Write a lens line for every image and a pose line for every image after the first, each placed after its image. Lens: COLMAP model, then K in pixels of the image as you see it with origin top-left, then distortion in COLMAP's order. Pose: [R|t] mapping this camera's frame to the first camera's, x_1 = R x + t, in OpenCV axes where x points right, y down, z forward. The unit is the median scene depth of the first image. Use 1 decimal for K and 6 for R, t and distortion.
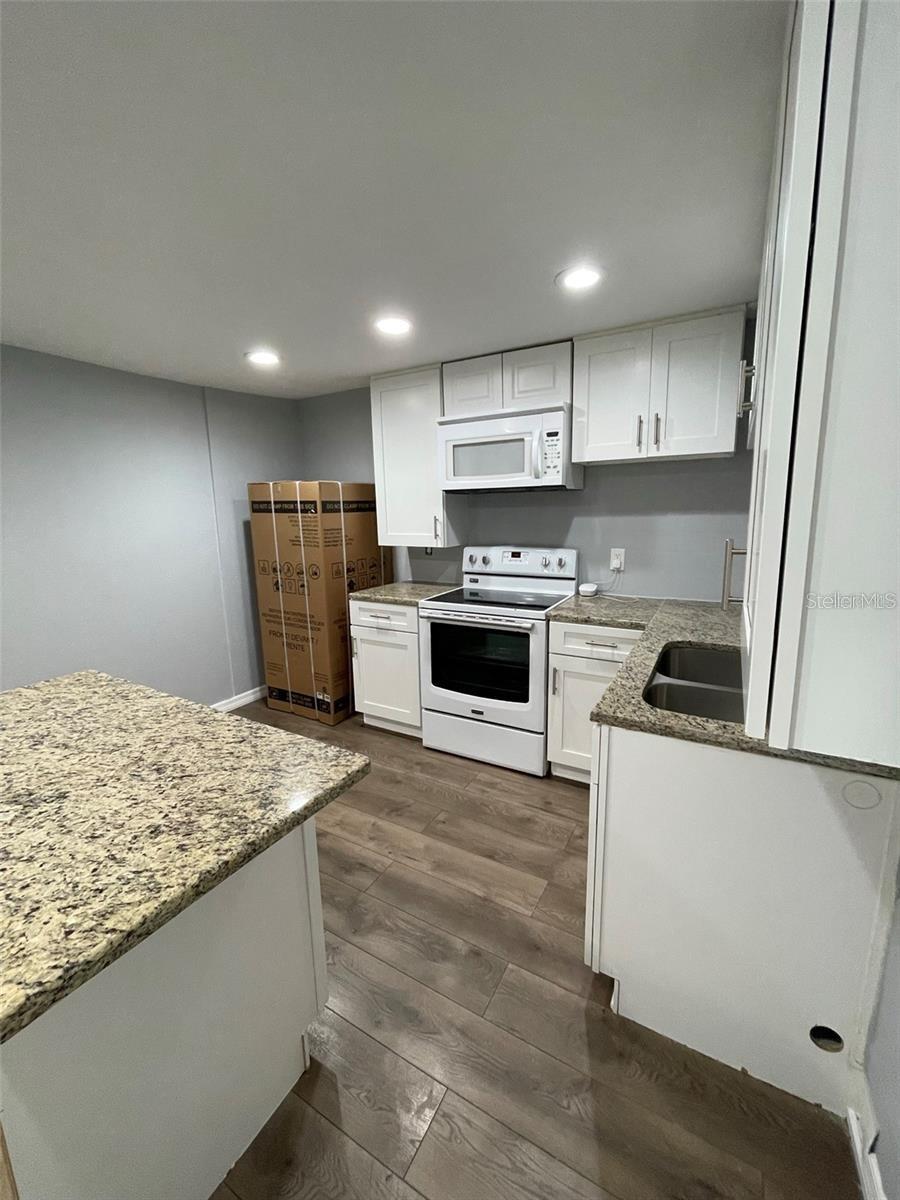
lens RADIAL K [[485.2, 0, 455.8], [0, 485.2, 595.0], [0, 0, 1]] dist [-0.003501, 0.000435]
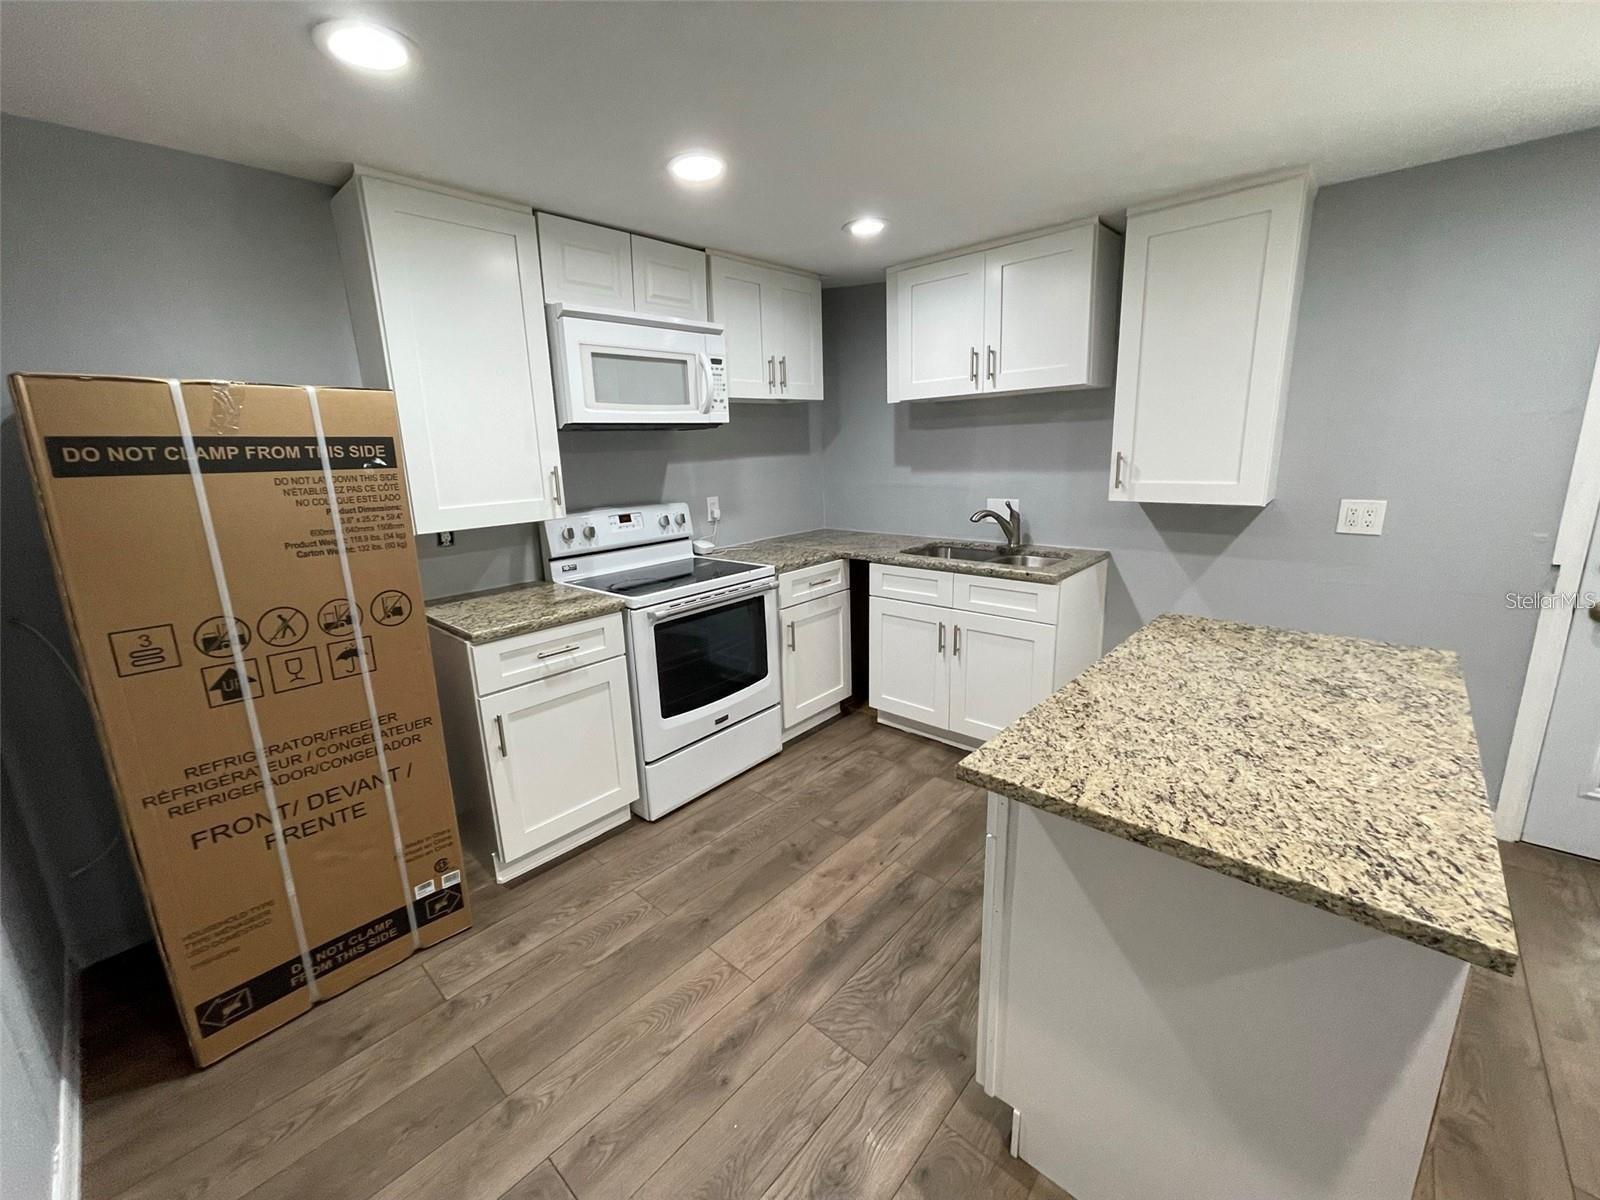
lens RADIAL K [[647.0, 0, 794.0], [0, 647.0, 591.1], [0, 0, 1]] dist [-0.003501, 0.000435]
pose [[0.221244, -0.206692, 0.953063, -0.825854], [0.201760, 0.965839, 0.162626, -0.091853], [-0.954120, 0.156310, 0.255388, 0.580892]]
